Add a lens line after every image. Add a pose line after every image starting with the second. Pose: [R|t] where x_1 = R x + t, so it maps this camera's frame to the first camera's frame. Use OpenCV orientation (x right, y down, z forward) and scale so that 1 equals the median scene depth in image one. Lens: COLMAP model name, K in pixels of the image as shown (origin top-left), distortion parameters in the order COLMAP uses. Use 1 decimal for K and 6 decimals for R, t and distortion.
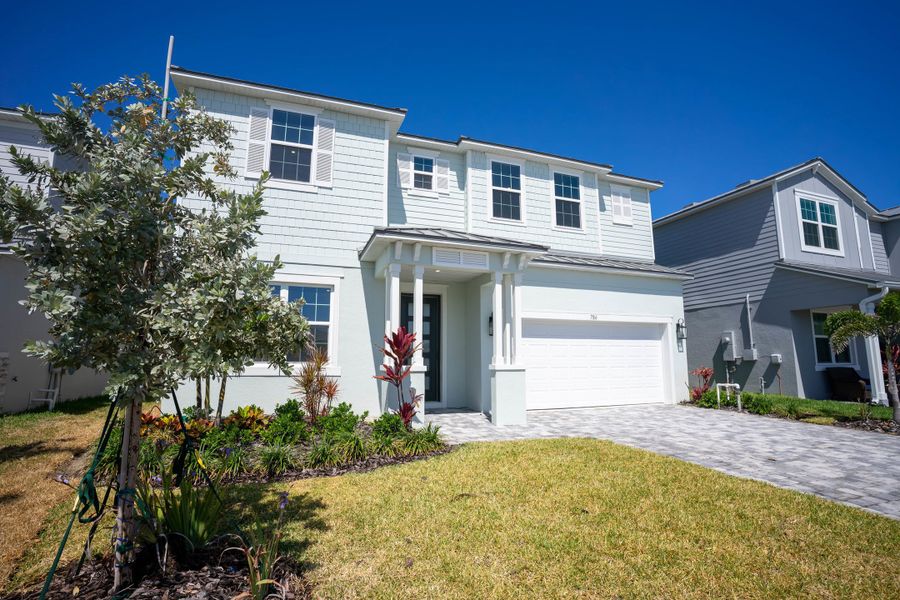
lens RADIAL K [[437.3, 0, 432.1], [0, 437.3, 296.6], [0, 0, 1]] dist [-0.053075, 0.019069]
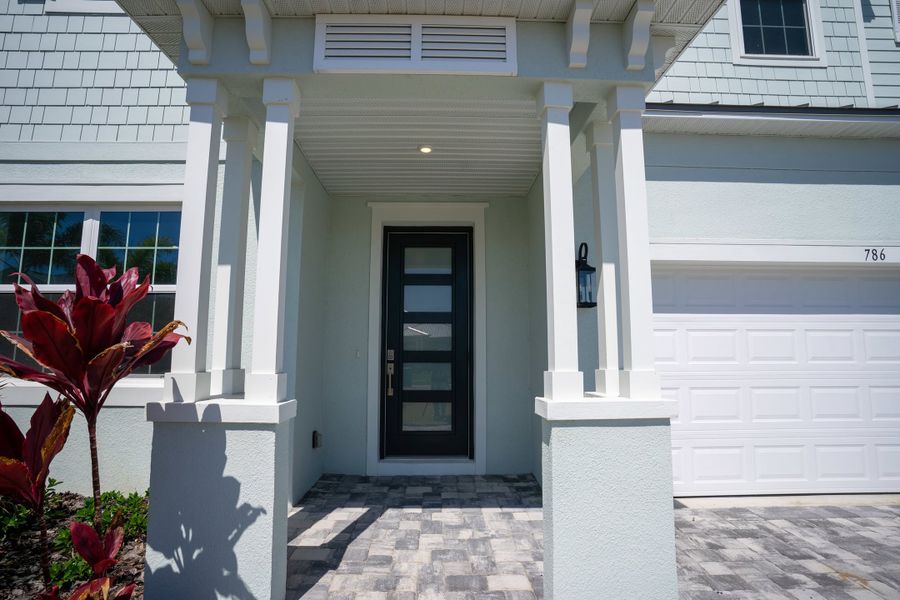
lens RADIAL K [[437.3, 0, 444.2], [0, 437.3, 298.6], [0, 0, 1]] dist [-0.053075, 0.019069]
pose [[0.953608, -0.039967, -0.298388, 0.122319], [0.045471, 0.998899, 0.011524, 0.063085], [0.297599, -0.024557, 0.954375, 0.527819]]
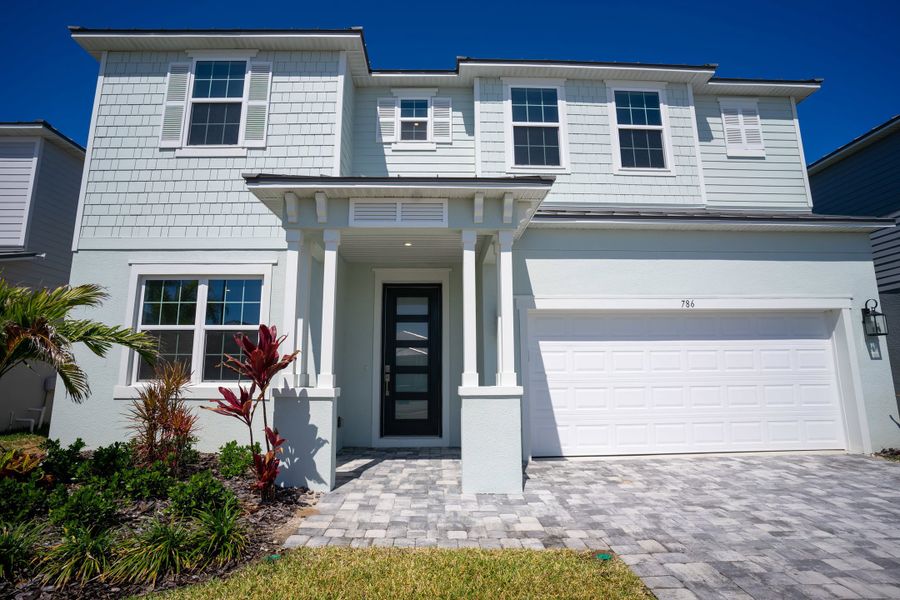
lens RADIAL K [[437.3, 0, 440.7], [0, 437.3, 296.9], [0, 0, 1]] dist [-0.053075, 0.019069]
pose [[0.951748, -0.059159, -0.301126, 0.220627], [0.050491, 0.998058, -0.036494, 0.041560], [0.302700, 0.019529, 0.952886, 0.319609]]
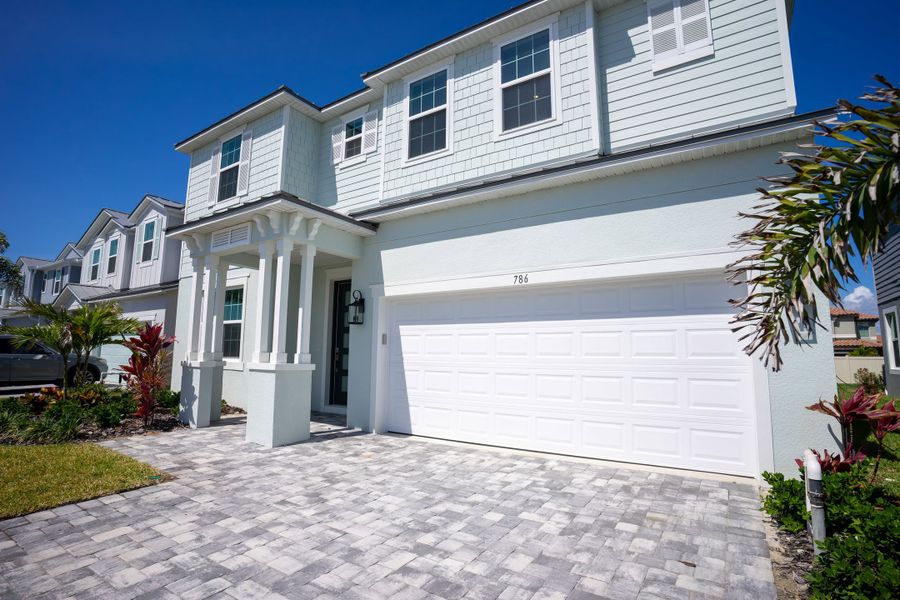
lens RADIAL K [[437.3, 0, 433.0], [0, 437.3, 294.5], [0, 0, 1]] dist [-0.053075, 0.019069]
pose [[0.601410, -0.105865, -0.791896, 0.702446], [0.103549, 0.993150, -0.054129, 0.081331], [0.792202, -0.049446, 0.608252, 0.581767]]
